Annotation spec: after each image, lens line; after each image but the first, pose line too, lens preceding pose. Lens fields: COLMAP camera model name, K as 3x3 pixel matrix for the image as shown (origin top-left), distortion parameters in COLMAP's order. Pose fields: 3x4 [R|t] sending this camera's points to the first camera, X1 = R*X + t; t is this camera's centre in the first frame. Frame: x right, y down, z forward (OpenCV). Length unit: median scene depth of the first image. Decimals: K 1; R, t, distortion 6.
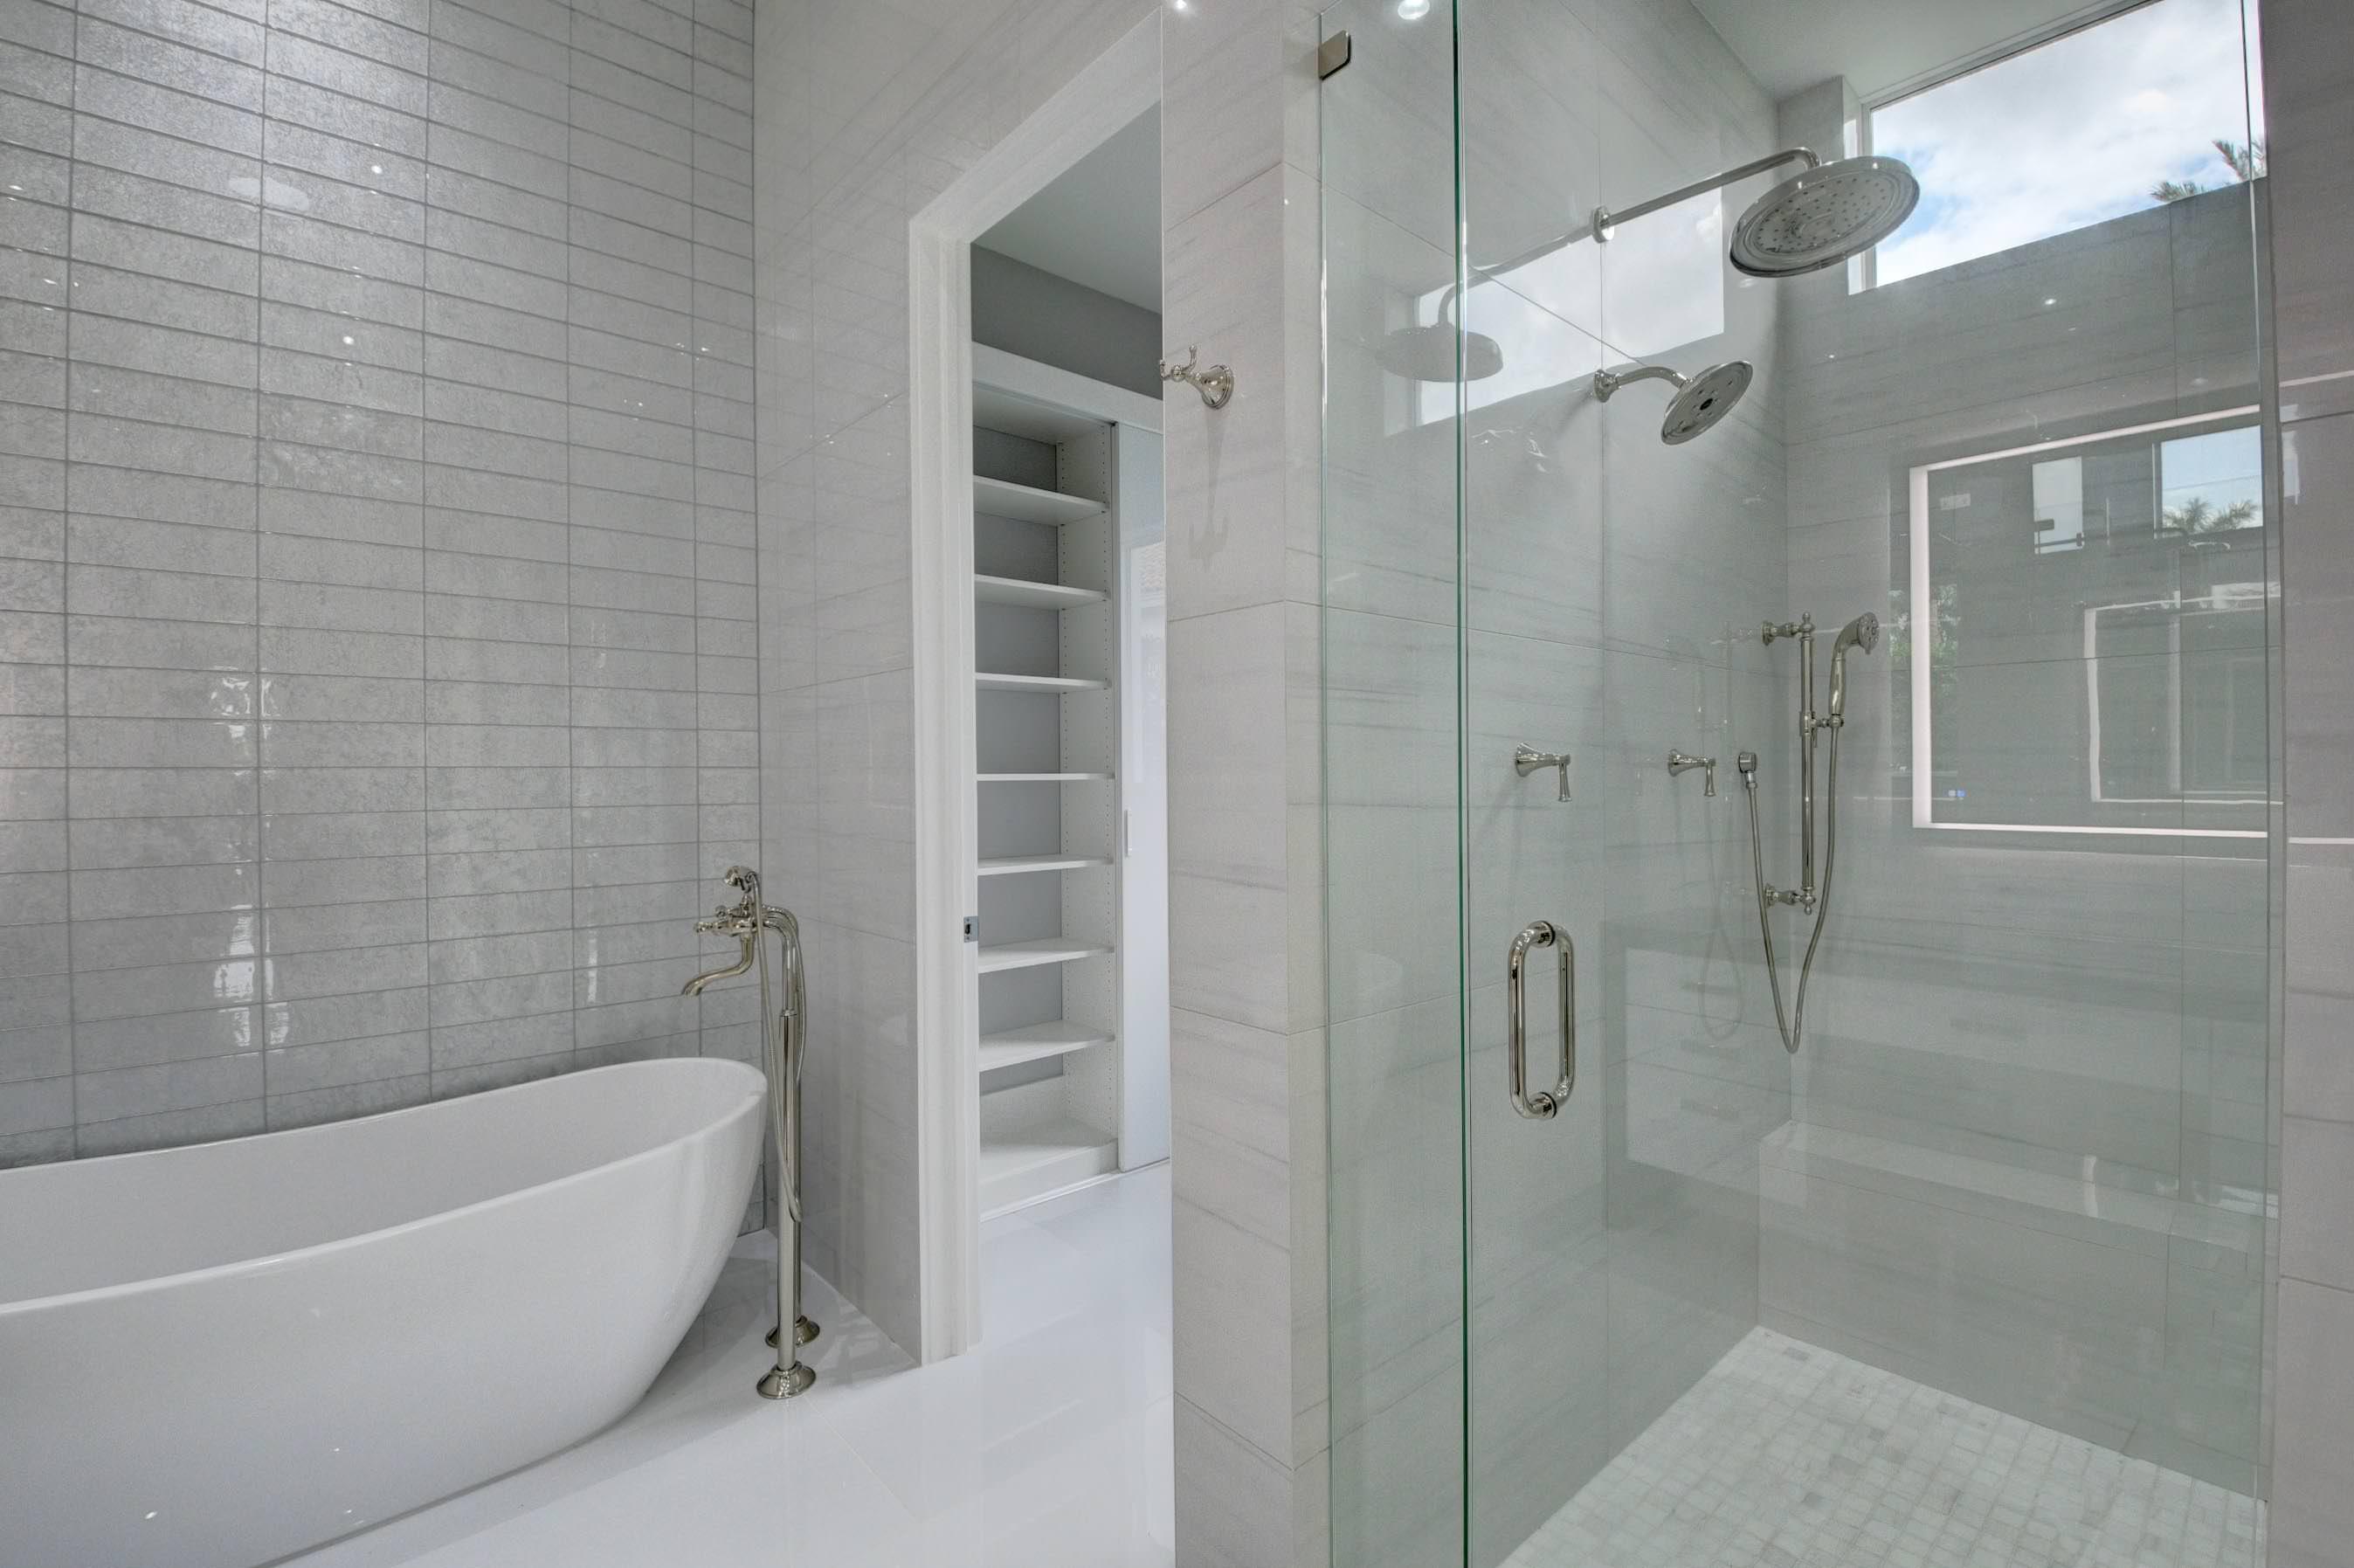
lens RADIAL K [[1049.0, 0, 1179.2], [0, 1049.0, 782.6], [0, 0, 1]] dist [-0.010245, -0.011712]
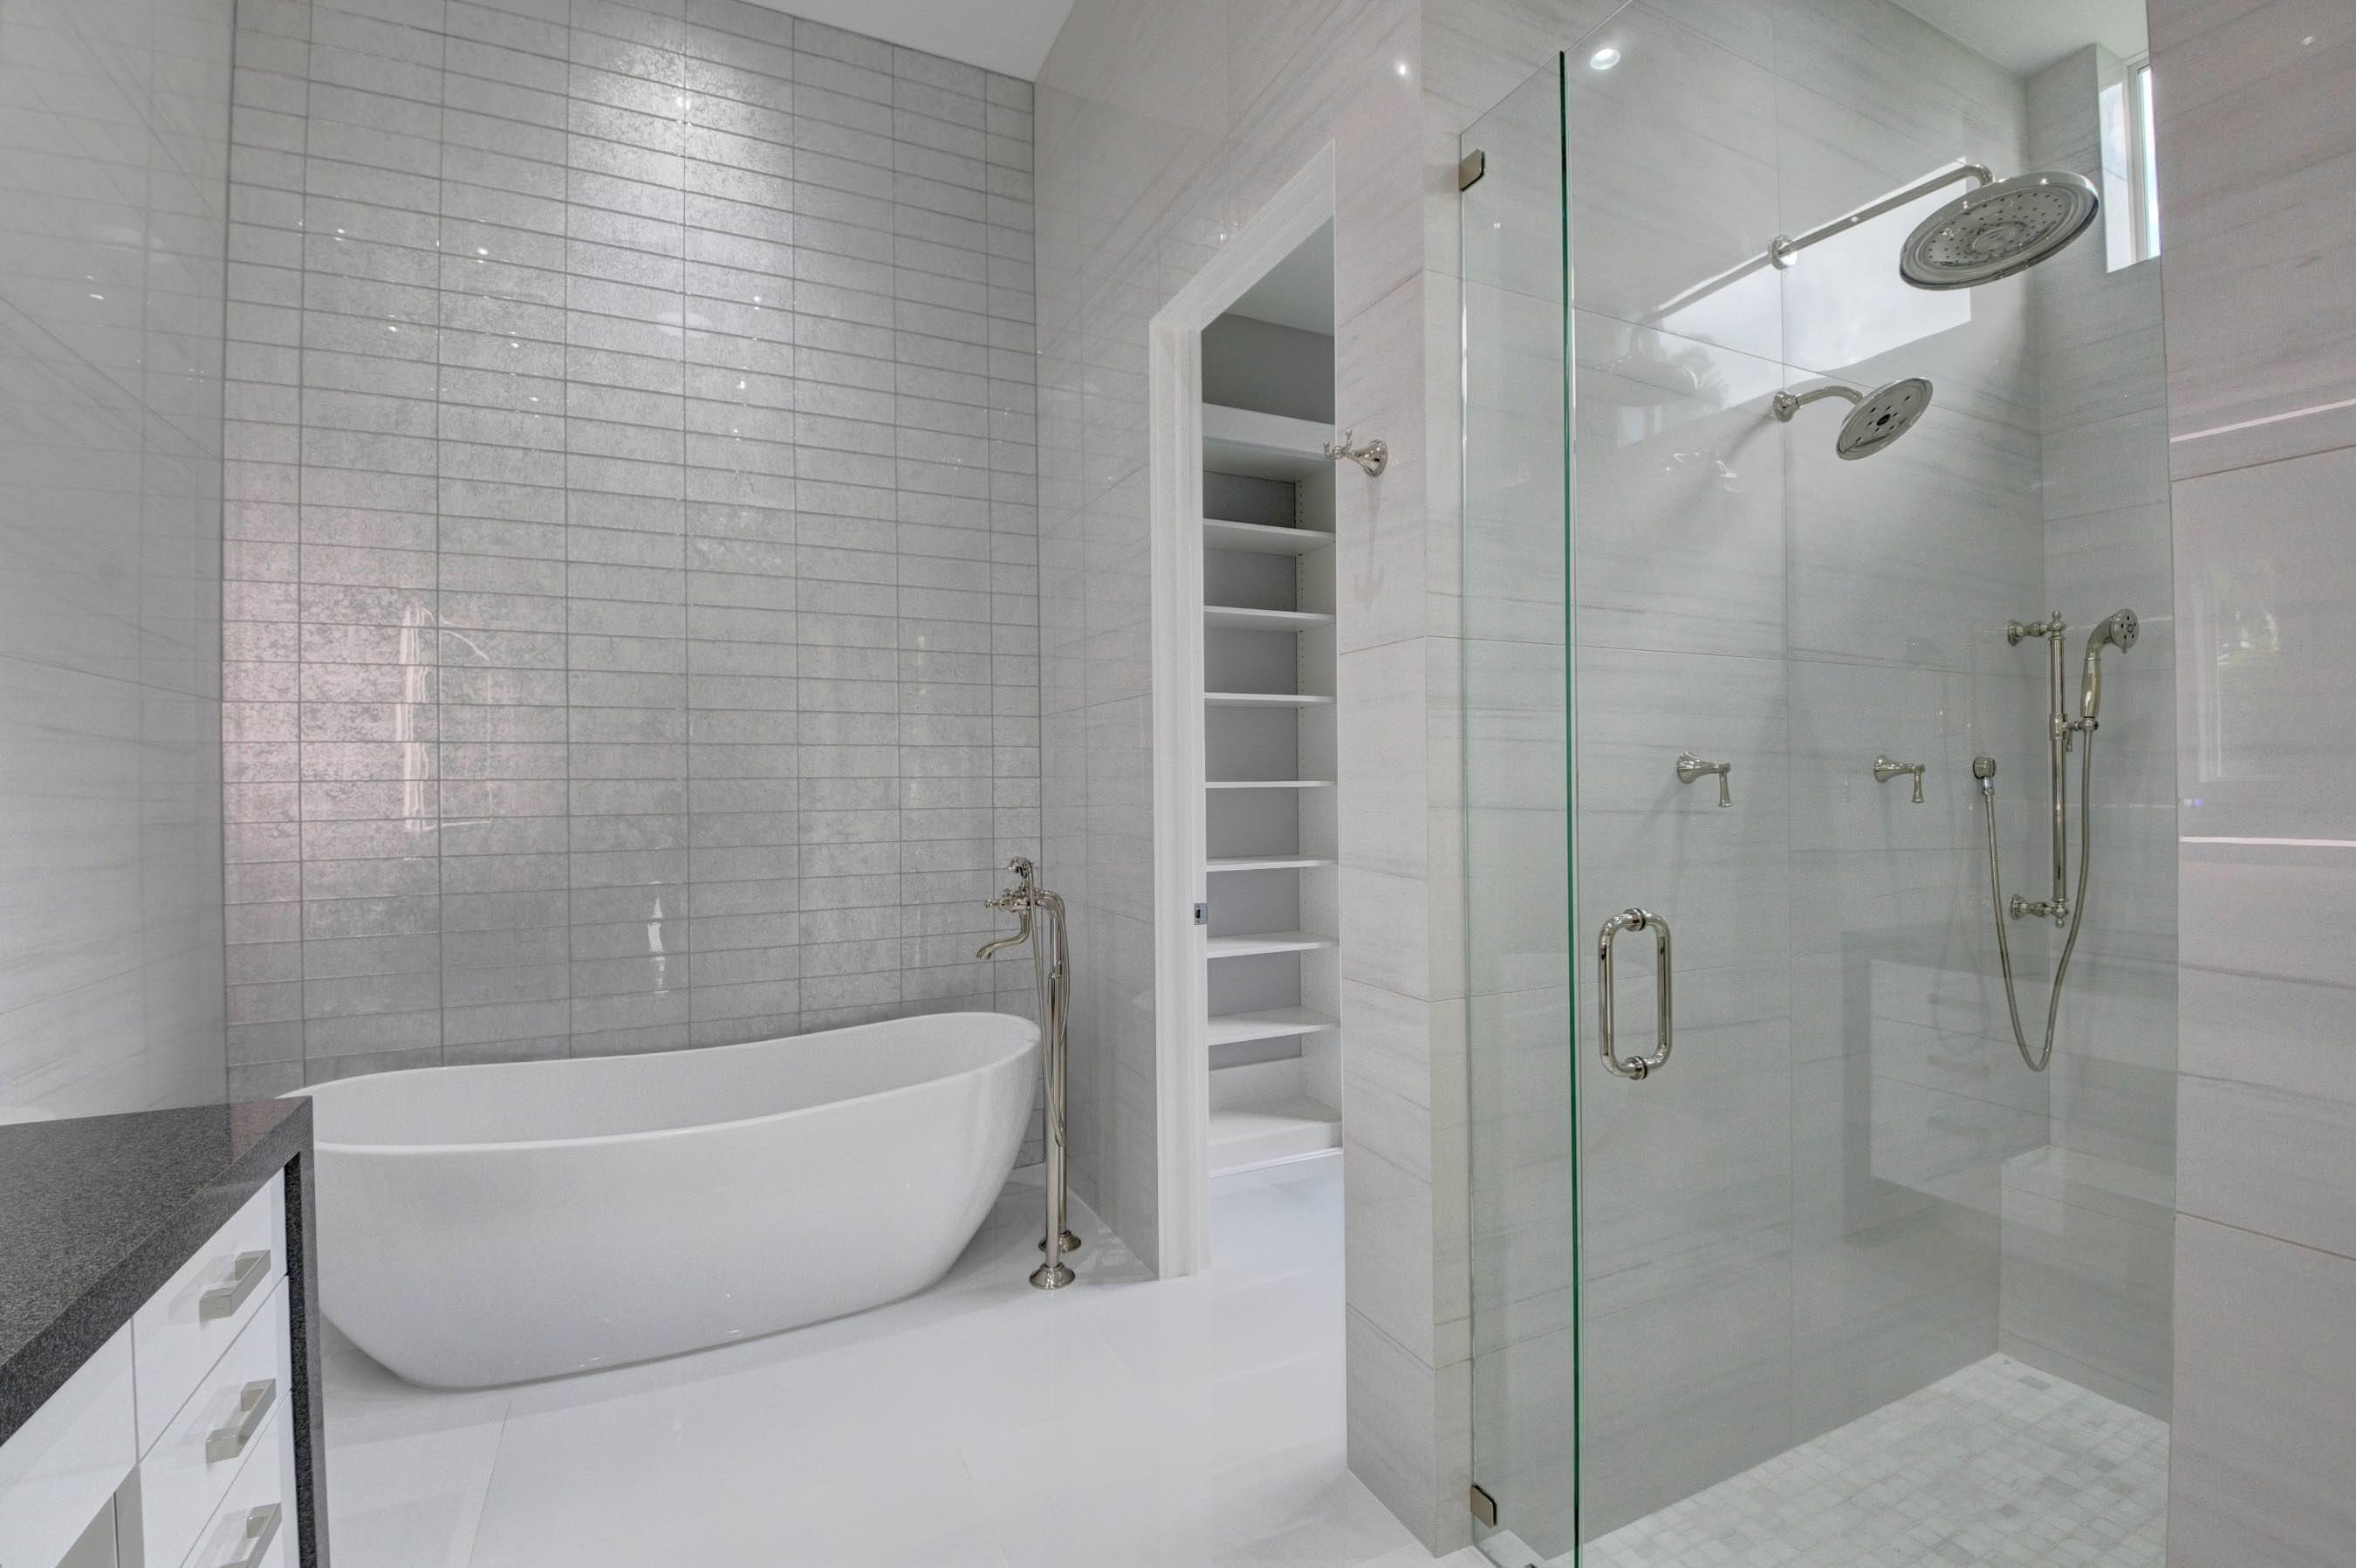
lens RADIAL K [[1049.9, 0, 1185.3], [0, 1049.9, 784.4], [0, 0, 1]] dist [-0.010245, -0.011712]
pose [[0.963536, -0.001961, -0.267573, 0.104158], [0.000774, 0.999989, -0.004545, -0.000524], [0.267579, 0.004172, 0.963527, -0.148334]]
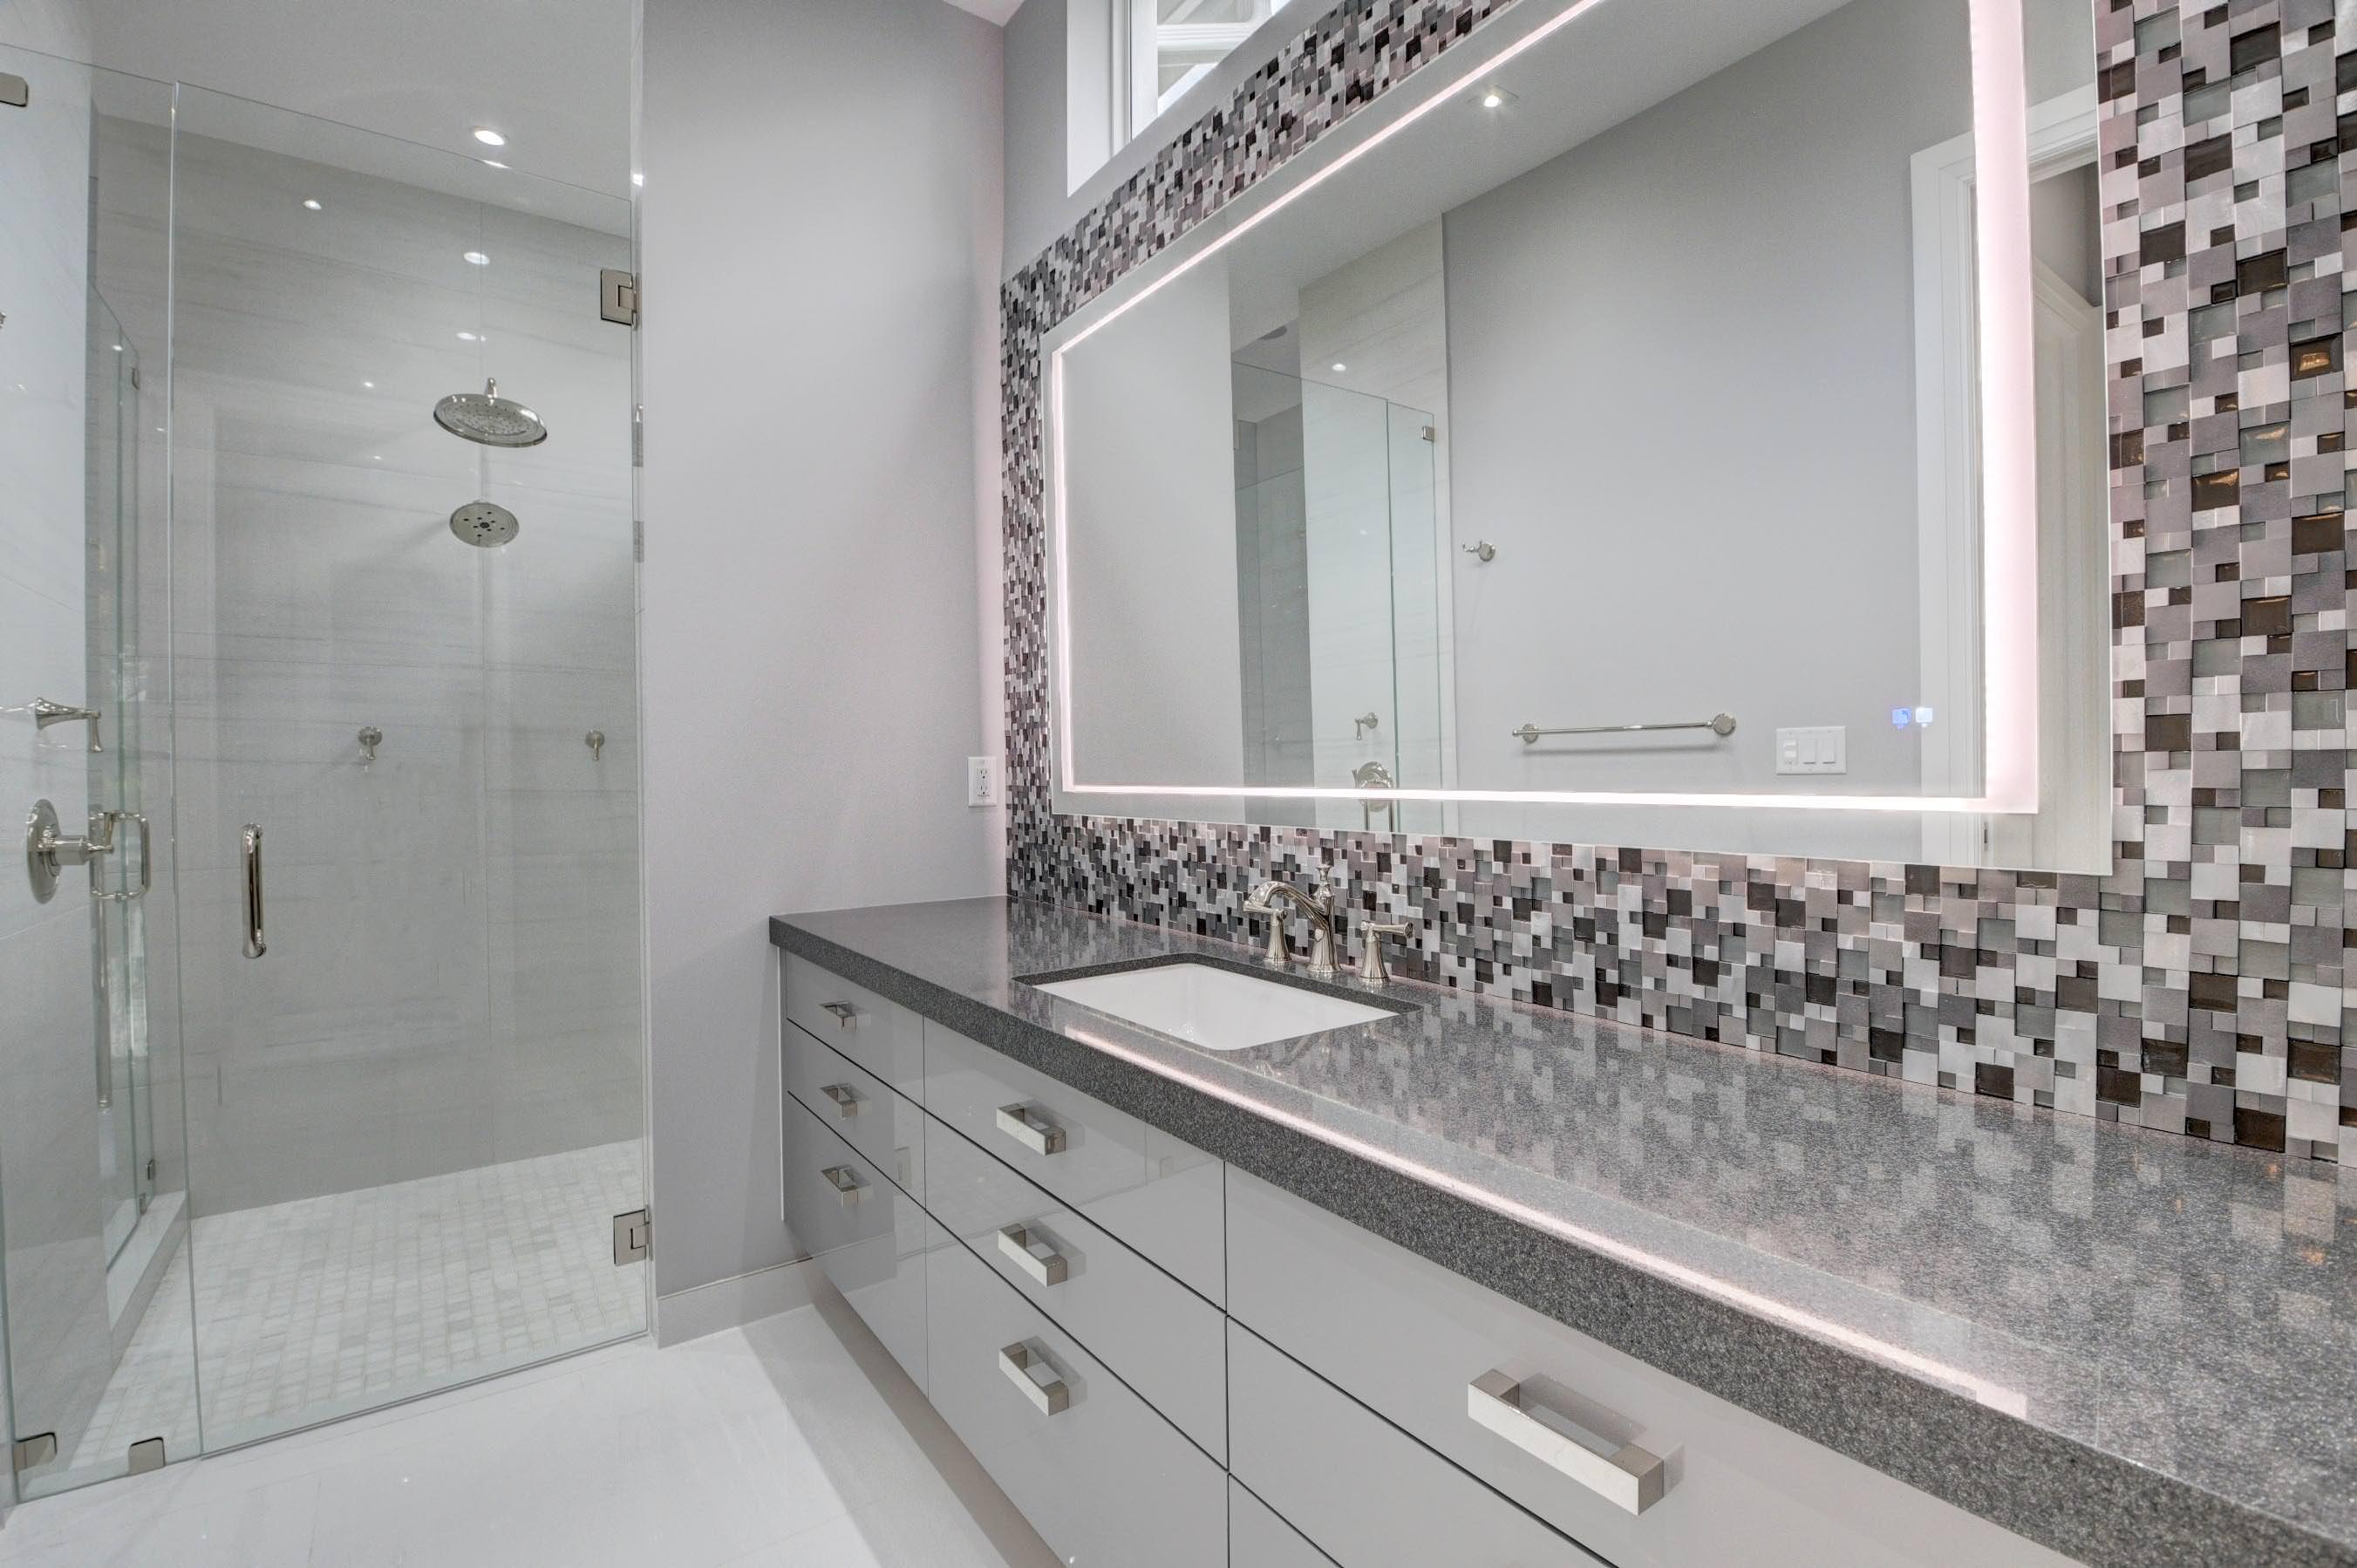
lens RADIAL K [[1050.4, 0, 1176.7], [0, 1050.4, 782.5], [0, 0, 1]] dist [-0.010245, -0.011712]
pose [[0.994709, 0.007148, -0.102479, 1.591065], [-0.006279, 0.999942, 0.008801, 0.026739], [0.102536, -0.008111, 0.994696, -0.503560]]
